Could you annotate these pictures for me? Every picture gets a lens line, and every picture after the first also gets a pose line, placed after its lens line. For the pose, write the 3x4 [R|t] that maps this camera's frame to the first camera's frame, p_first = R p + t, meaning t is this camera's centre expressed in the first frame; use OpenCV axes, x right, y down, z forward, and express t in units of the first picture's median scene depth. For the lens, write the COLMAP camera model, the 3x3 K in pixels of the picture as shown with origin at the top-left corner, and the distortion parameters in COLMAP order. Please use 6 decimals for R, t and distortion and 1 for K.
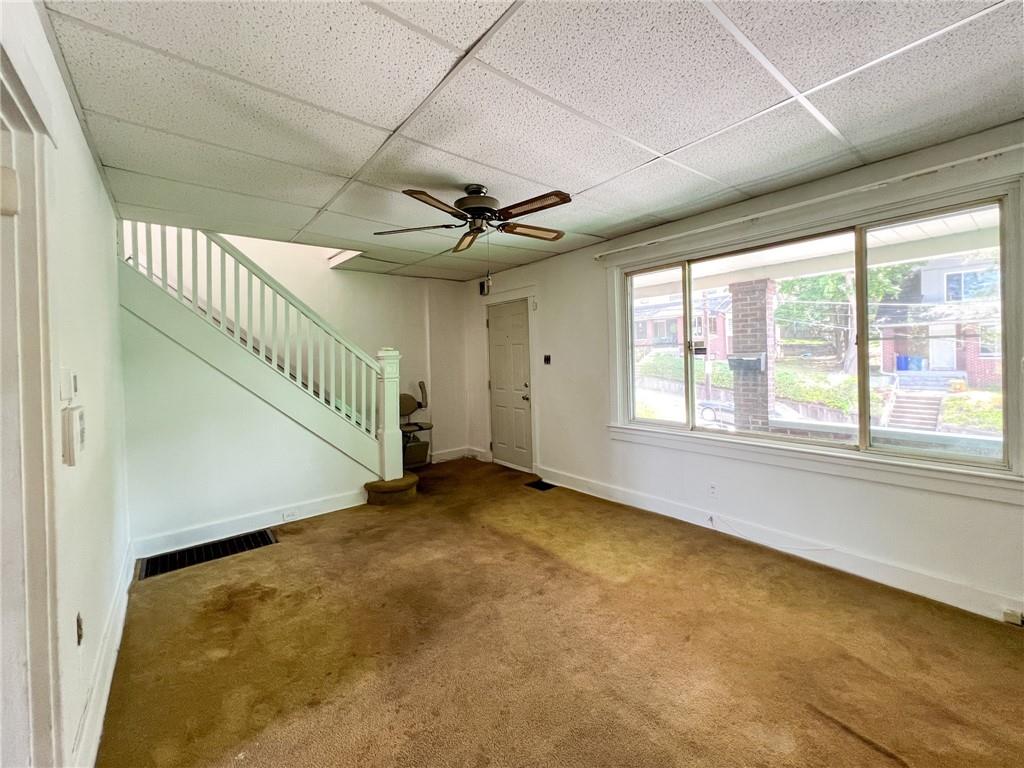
lens RADIAL K [[419.1, 0, 510.4], [0, 419.1, 359.1], [0, 0, 1]] dist [-0.001209, -0.000119]
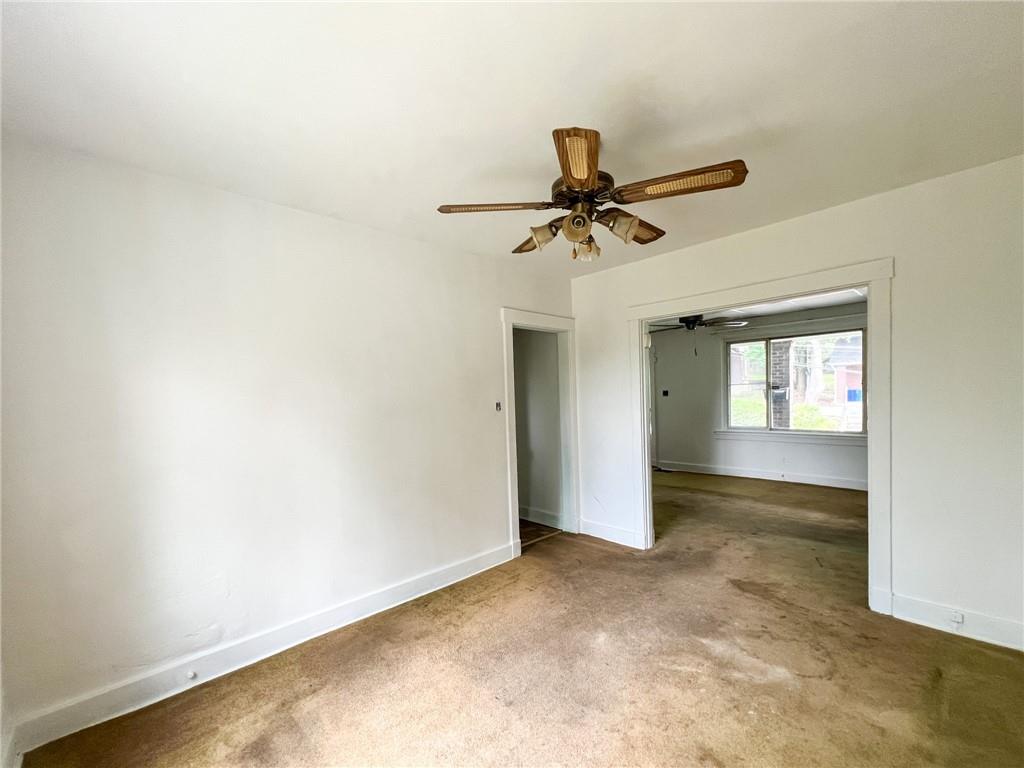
lens RADIAL K [[418.0, 0, 512.5], [0, 418.0, 407.9], [0, 0, 1]] dist [-0.001096, -0.000224]
pose [[0.996830, -0.013862, 0.078345, -0.851310], [0.011639, 0.999519, 0.028762, 0.004799], [-0.078706, -0.027759, 0.996511, -0.752802]]
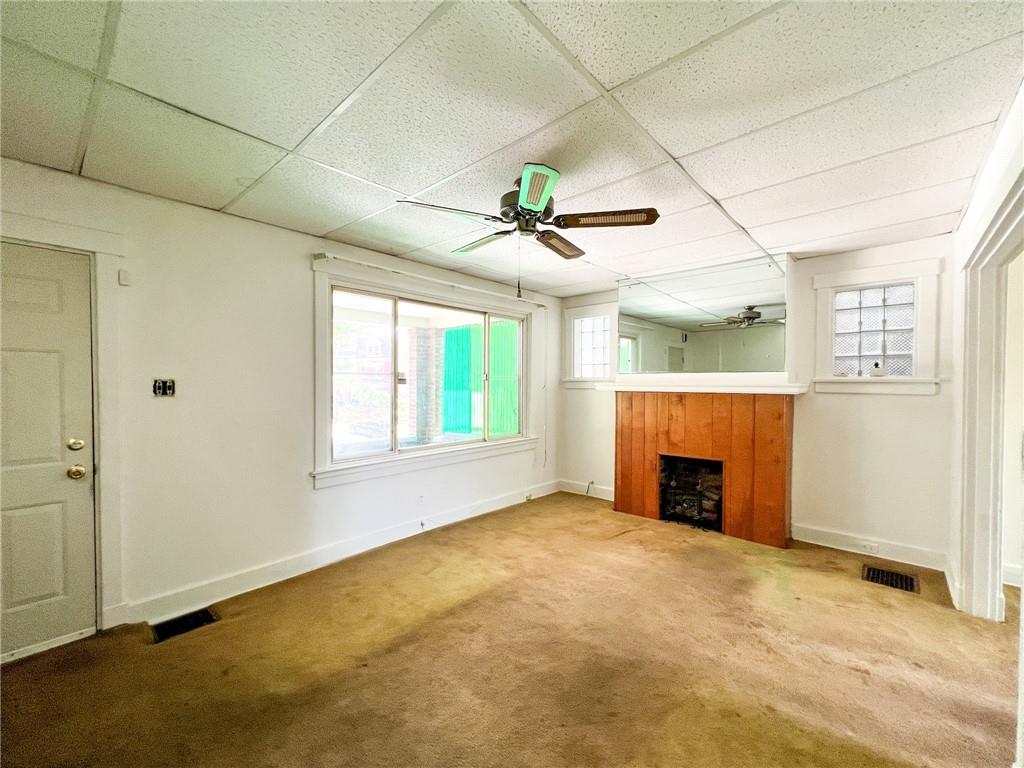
lens RADIAL K [[420.9, 0, 513.0], [0, 420.9, 389.9], [0, 0, 1]] dist [-0.000824, 0.000059]
pose [[-0.161569, 0.008229, 0.986827, -0.703707], [0.006977, 0.999950, -0.007196, 0.014560], [-0.986837, 0.005722, -0.161618, 0.896780]]
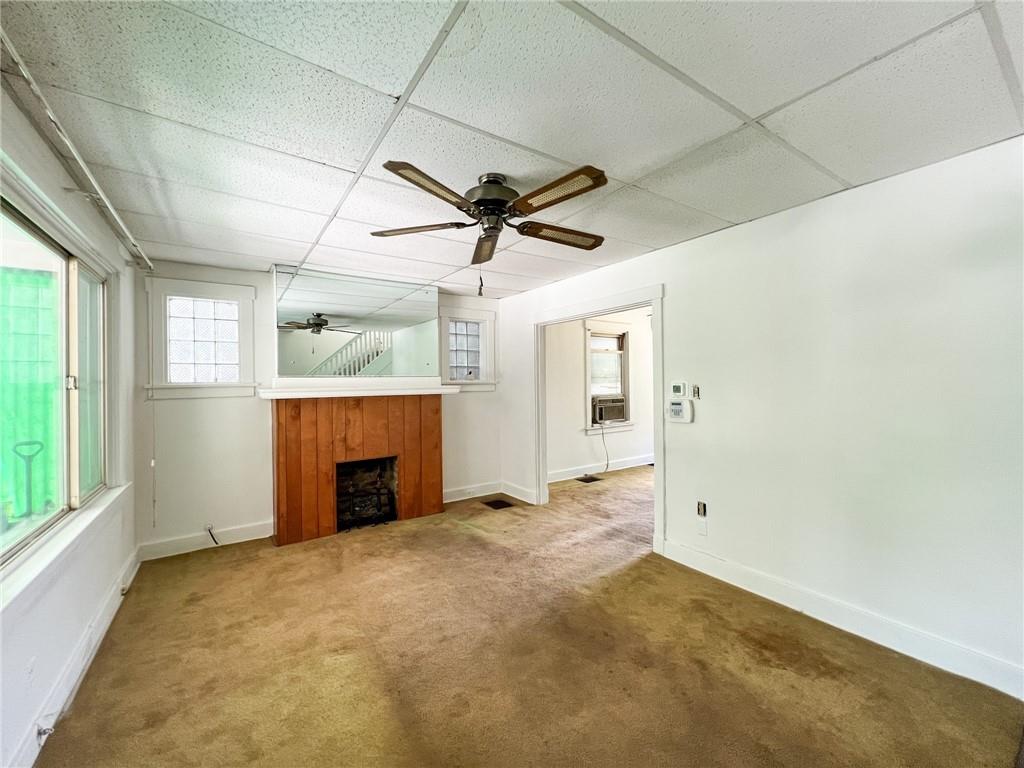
lens RADIAL K [[414.1, 0, 513.1], [0, 414.1, 380.8], [0, 0, 1]] dist [-0.000694, -0.000014]
pose [[-0.996600, 0.038242, 0.072984, -0.126679], [0.038431, 0.999261, 0.001196, -0.012249], [-0.072884, 0.003996, -0.997332, 1.380759]]
